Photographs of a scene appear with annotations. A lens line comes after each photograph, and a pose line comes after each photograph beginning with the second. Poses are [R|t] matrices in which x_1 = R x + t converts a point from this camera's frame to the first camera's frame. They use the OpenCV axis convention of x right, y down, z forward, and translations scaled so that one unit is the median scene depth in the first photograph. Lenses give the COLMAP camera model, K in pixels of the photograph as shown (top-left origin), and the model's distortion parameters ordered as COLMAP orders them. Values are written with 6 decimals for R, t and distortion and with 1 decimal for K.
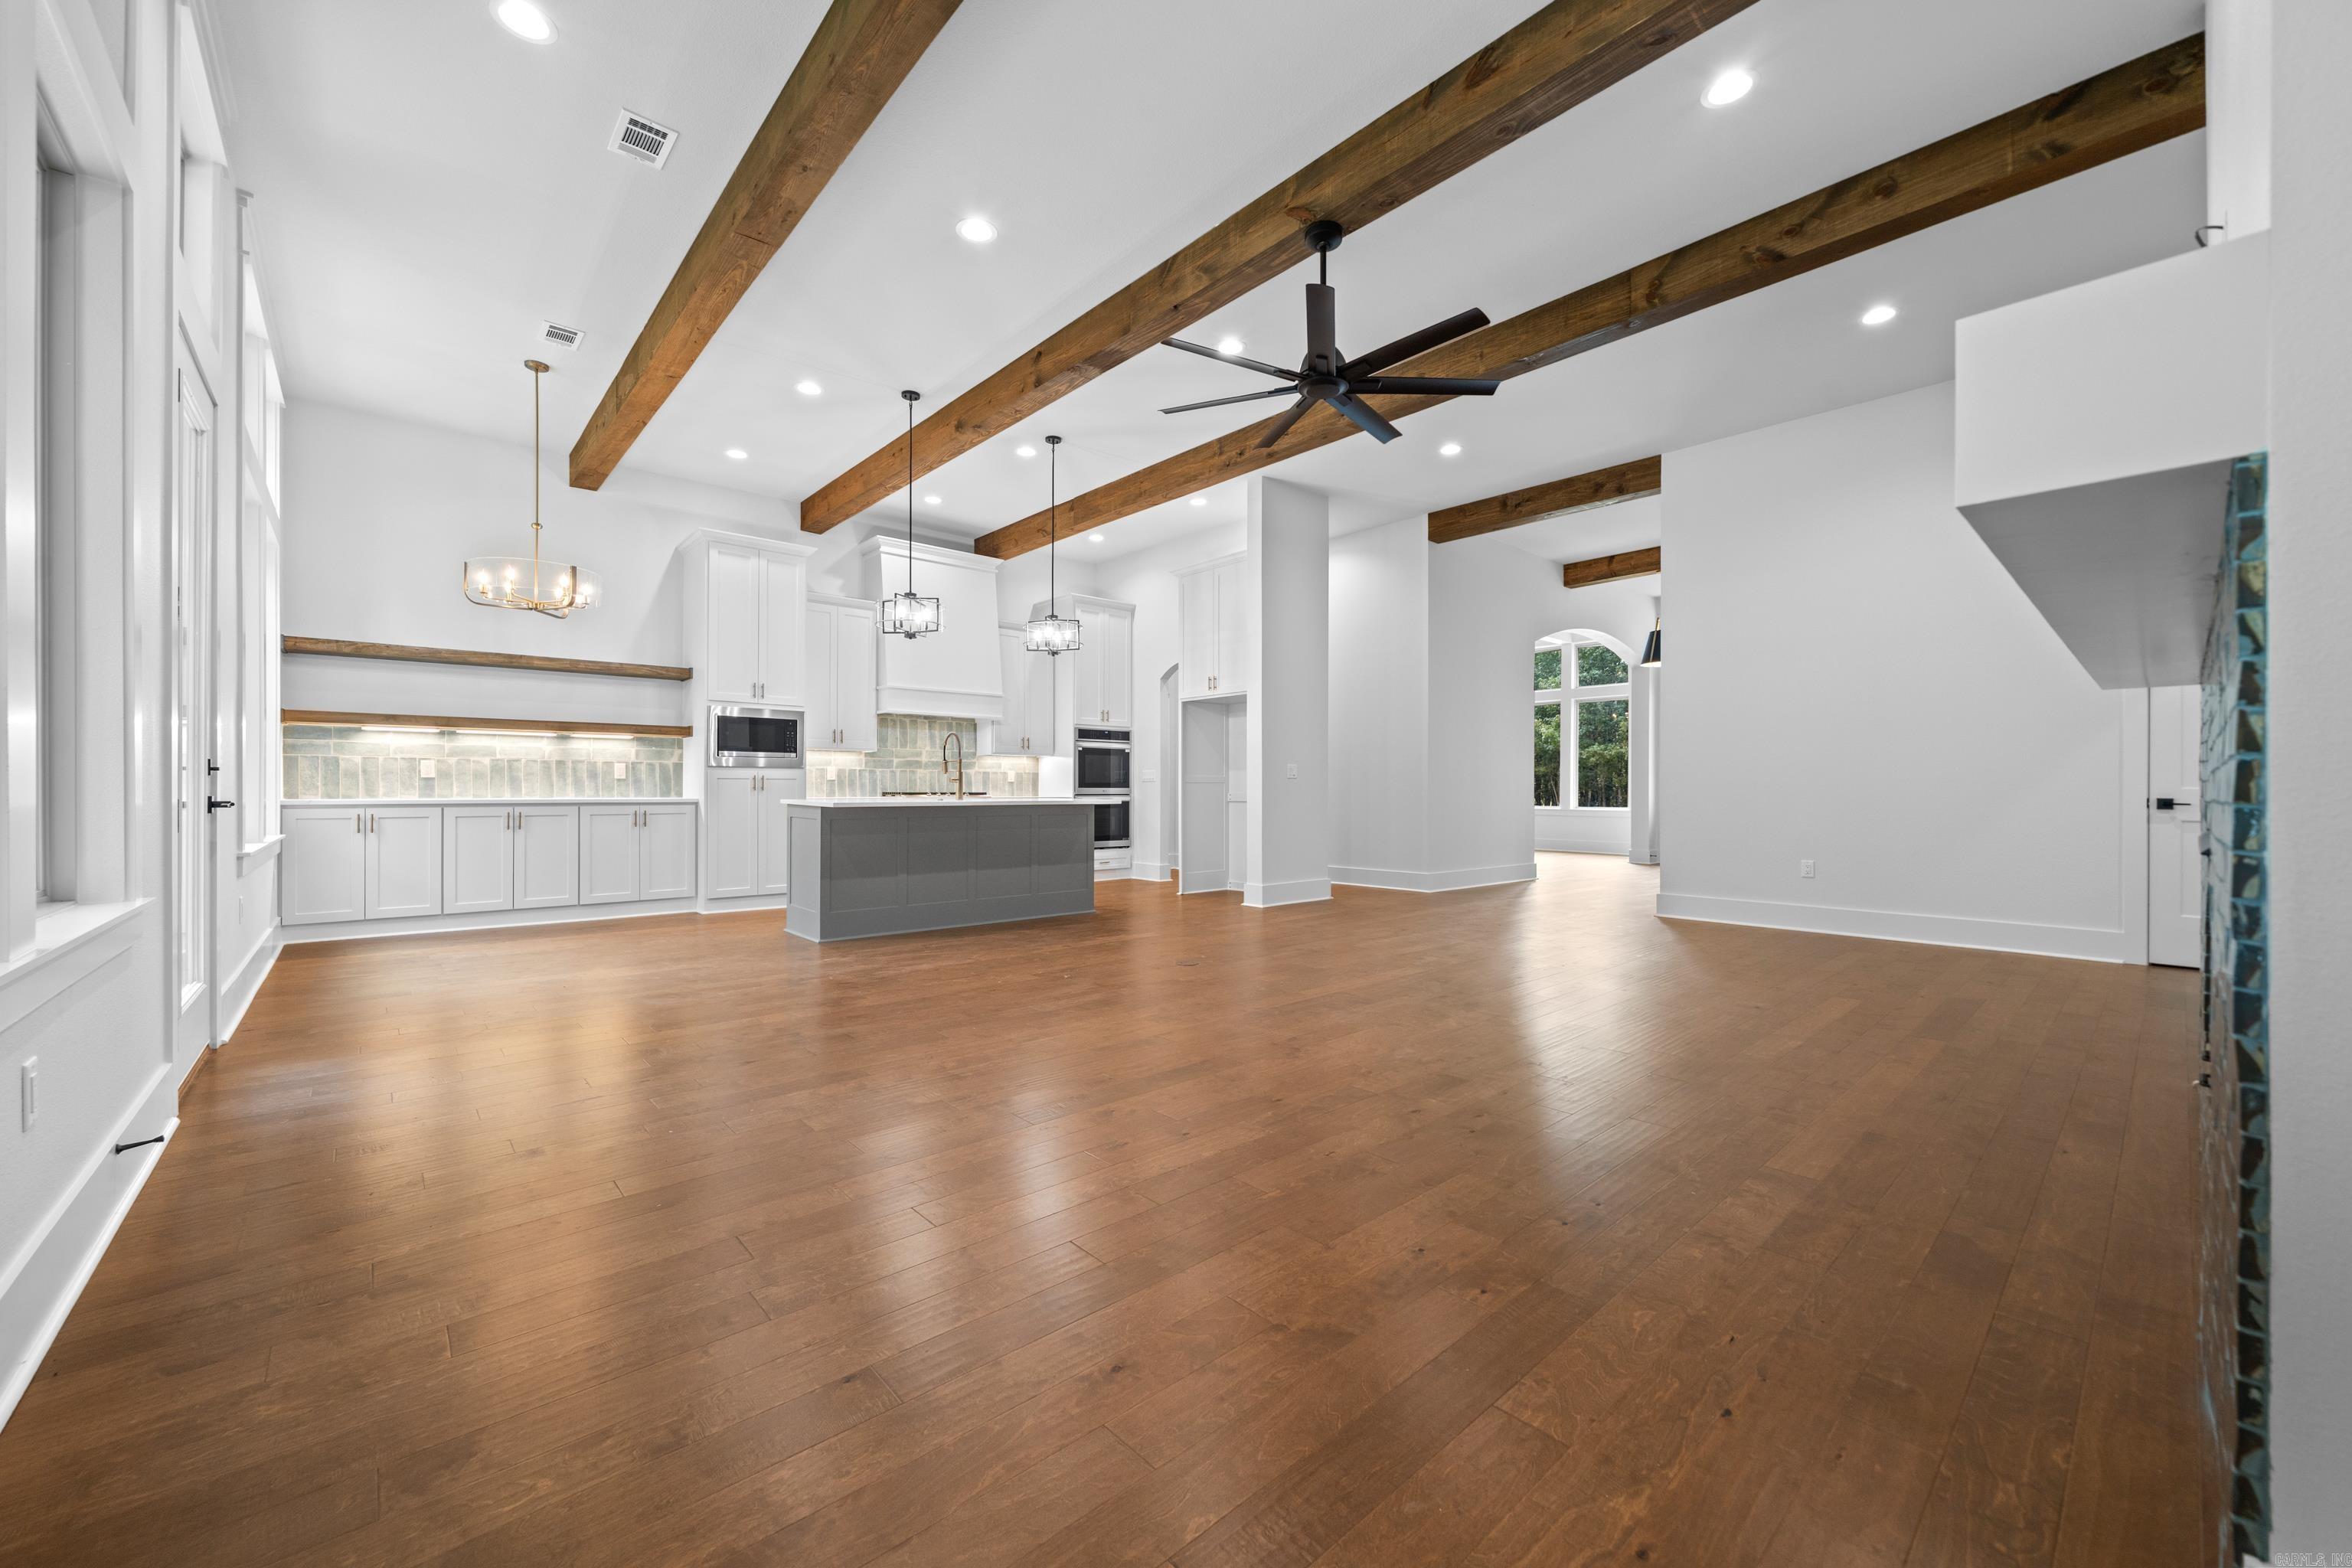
lens RADIAL K [[909.7, 0, 1181.6], [0, 909.7, 795.4], [0, 0, 1]] dist [-0.004651, 0.000824]
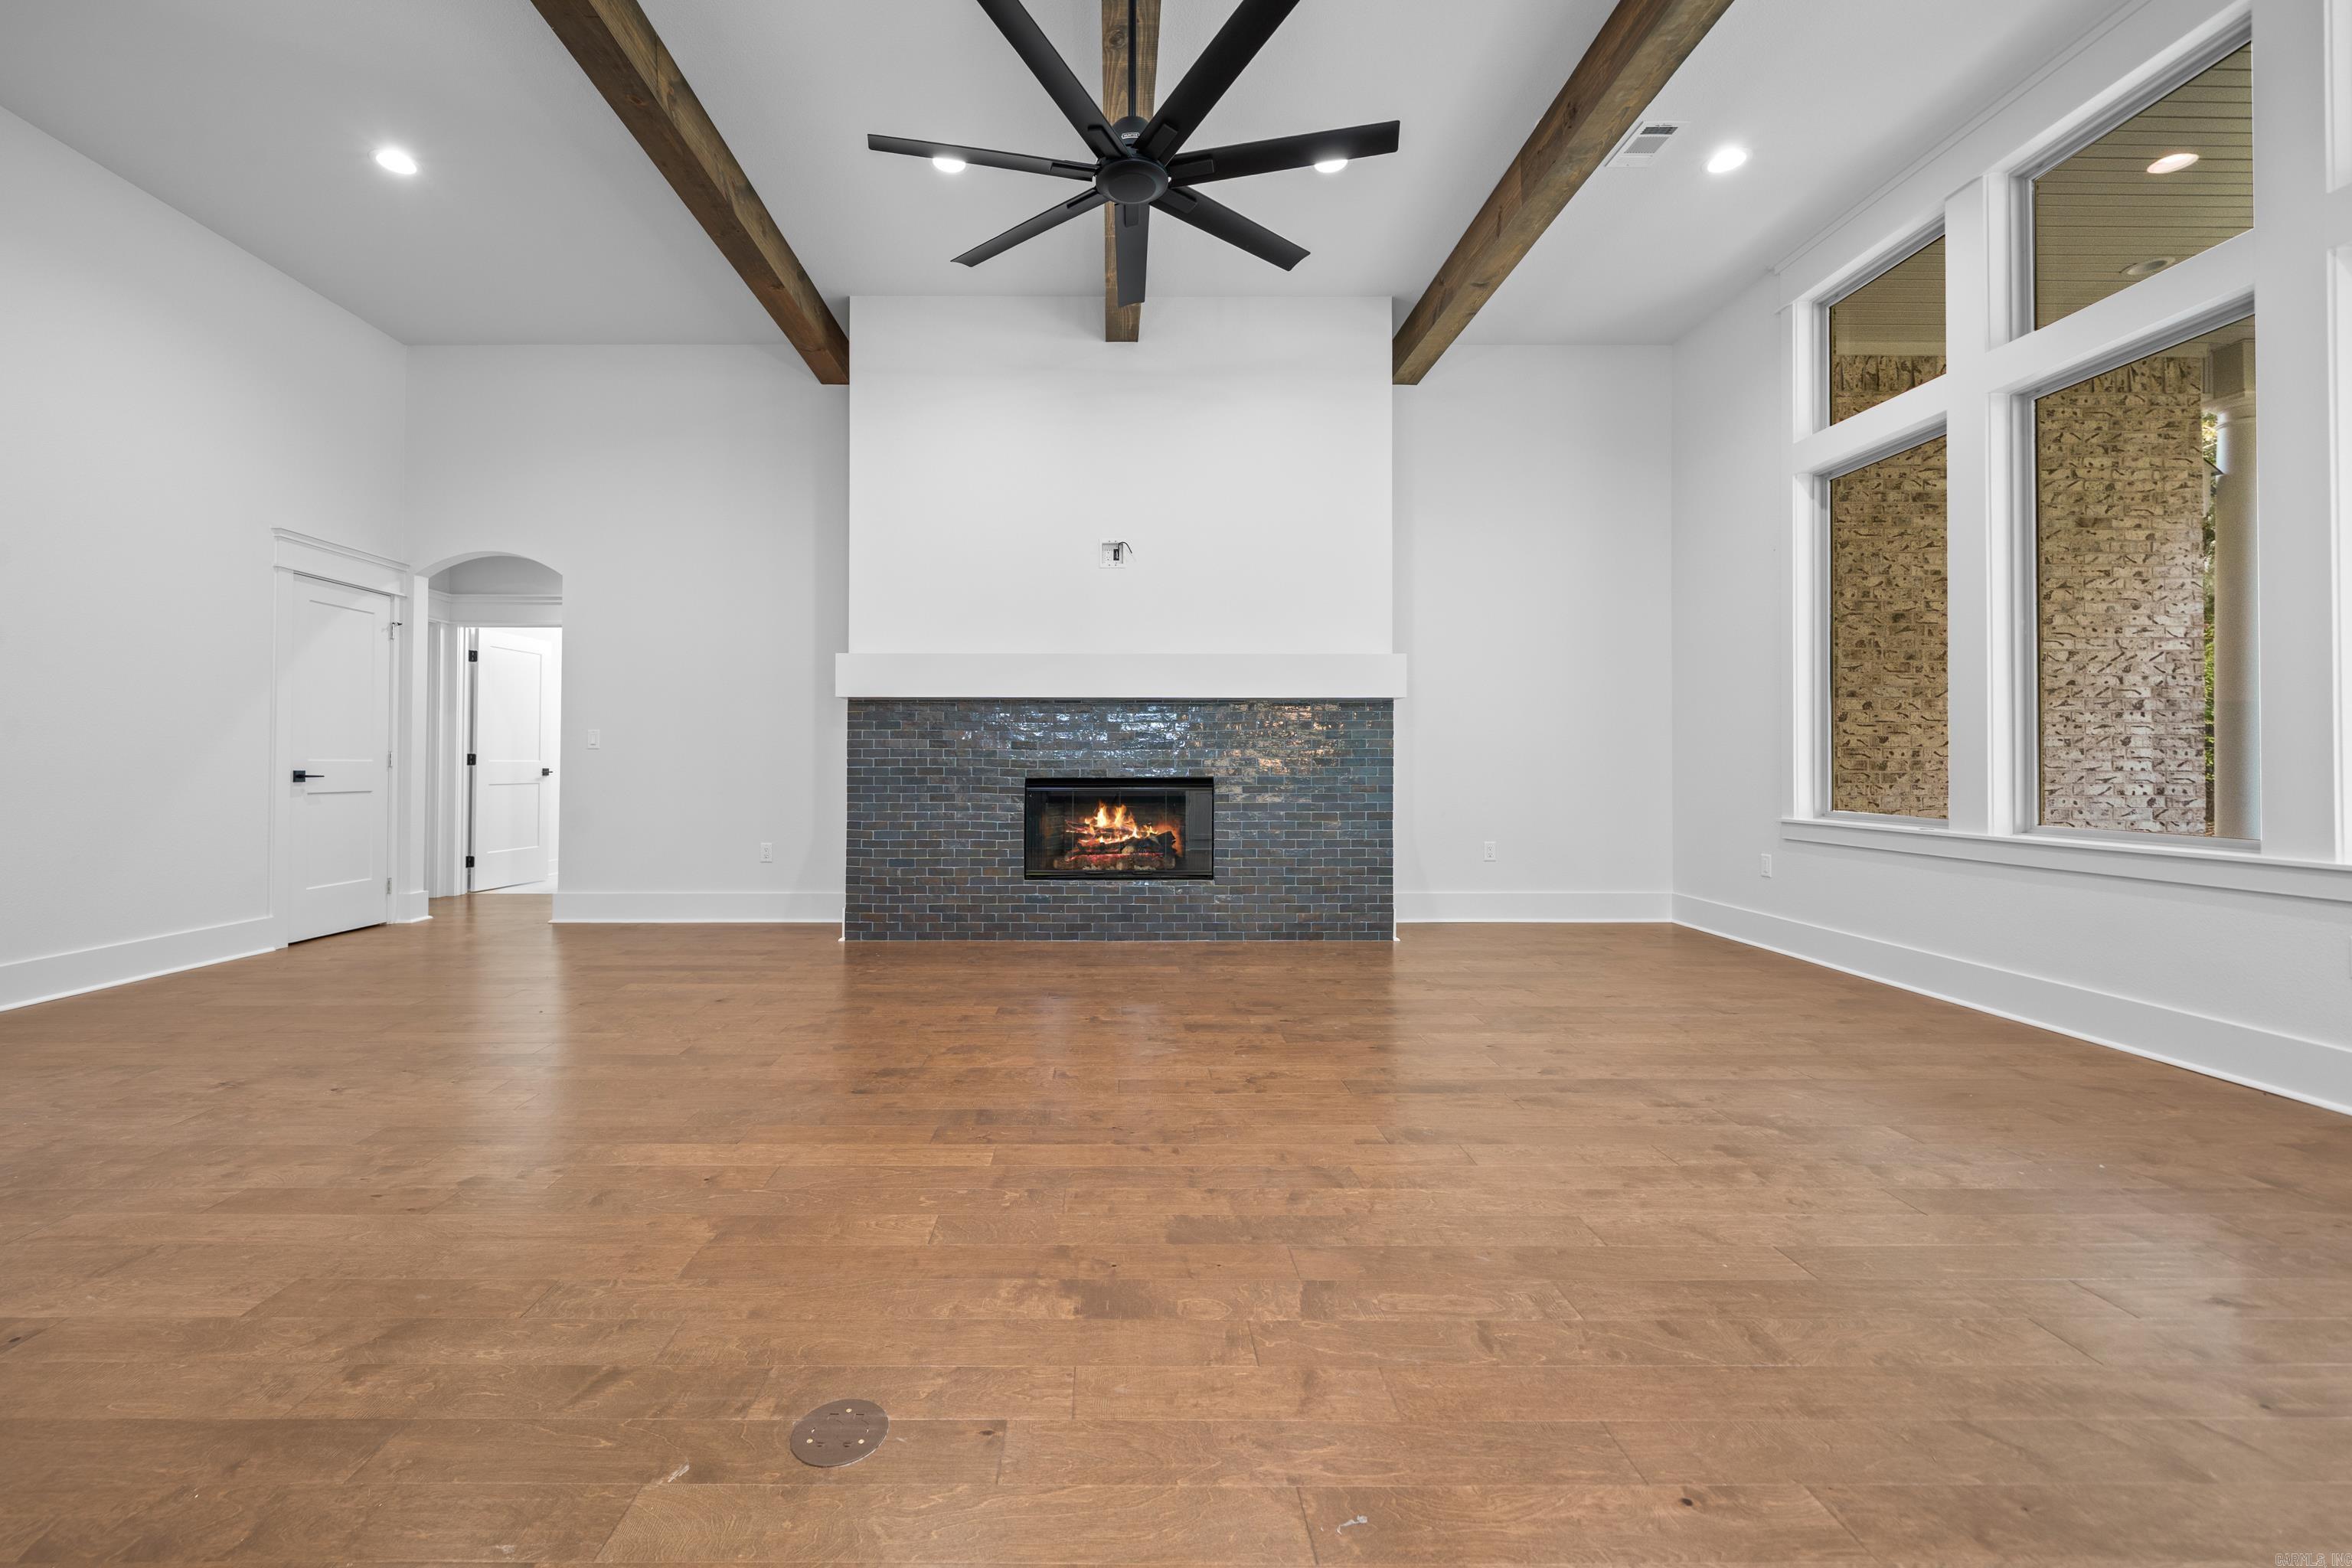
lens RADIAL K [[909.7, 0, 1123.2], [0, 909.7, 748.9], [0, 0, 1]] dist [-0.004651, 0.000824]
pose [[-0.744551, 0.009785, 0.667494, -0.165303], [0.002848, 0.999930, -0.011481, -0.004635], [-0.667559, -0.006647, -0.744527, 0.826934]]
